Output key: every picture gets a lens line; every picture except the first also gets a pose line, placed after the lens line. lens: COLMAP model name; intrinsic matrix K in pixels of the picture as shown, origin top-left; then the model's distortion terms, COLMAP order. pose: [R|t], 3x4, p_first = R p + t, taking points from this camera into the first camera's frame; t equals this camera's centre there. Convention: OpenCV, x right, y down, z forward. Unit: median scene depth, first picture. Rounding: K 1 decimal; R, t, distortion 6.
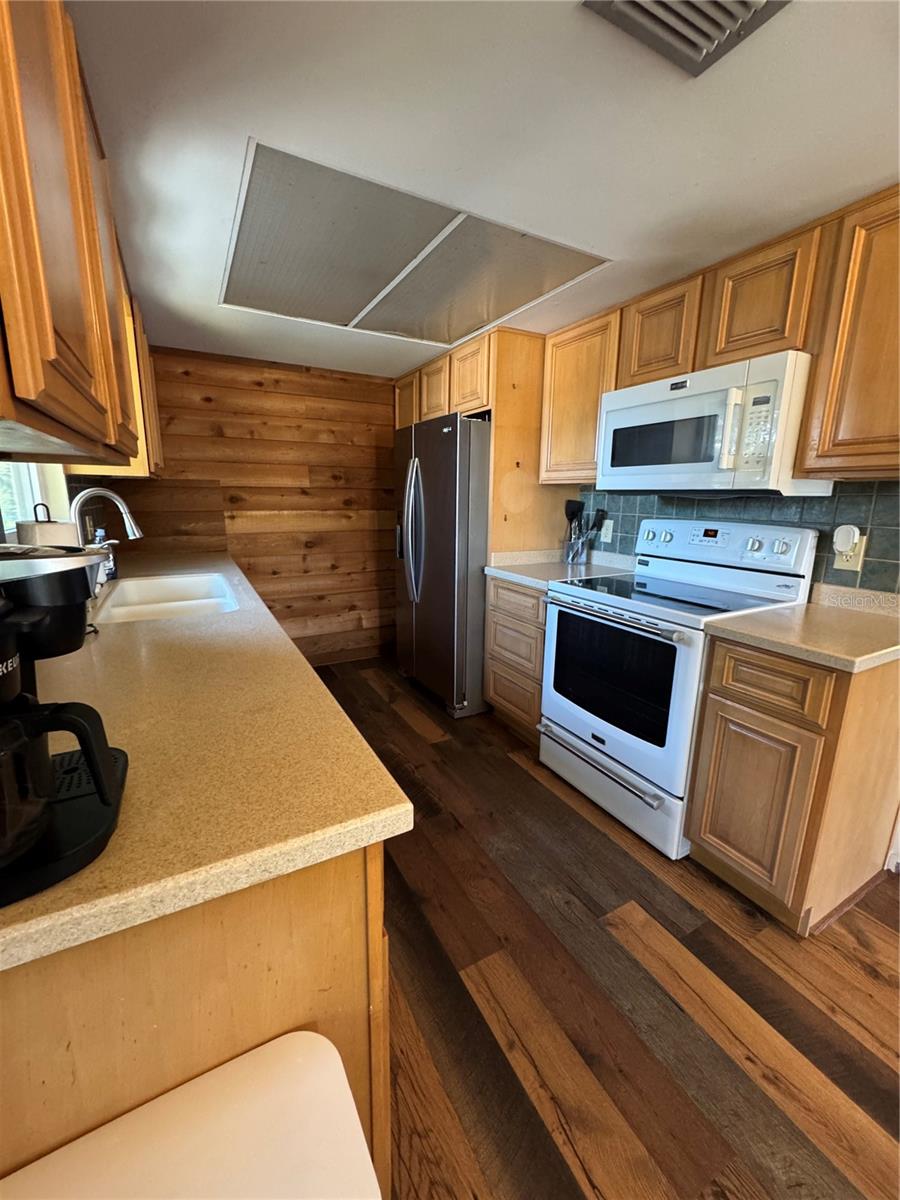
lens RADIAL K [[478.1, 0, 451.1], [0, 478.1, 599.5], [0, 0, 1]] dist [-0.003903, 0.000718]
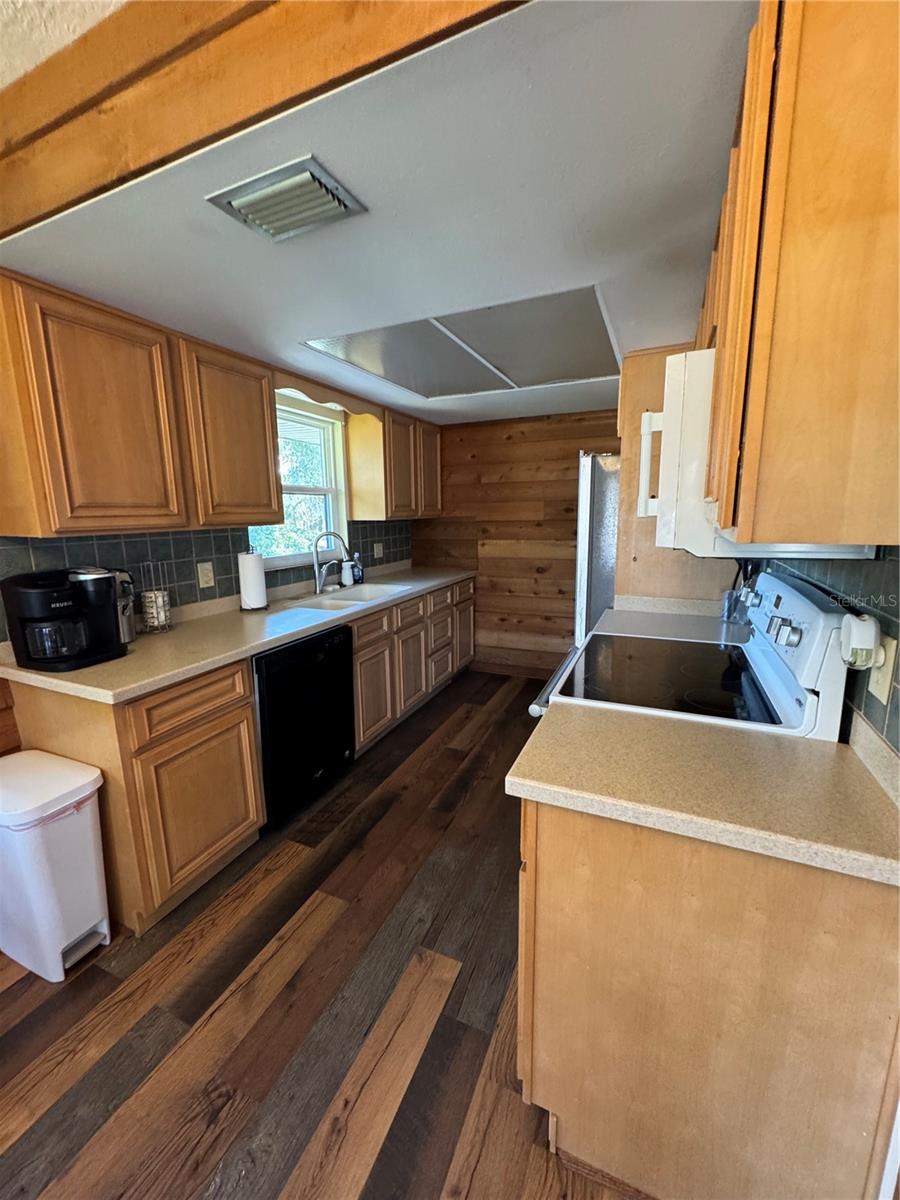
lens RADIAL K [[477.1, 0, 450.9], [0, 477.1, 599.1], [0, 0, 1]] dist [-0.001919, 0.000169]
pose [[0.608894, 0.123406, -0.783594, 1.079631], [-0.147326, 0.988231, 0.041154, -0.143172], [0.779450, 0.090385, 0.619909, 0.328159]]
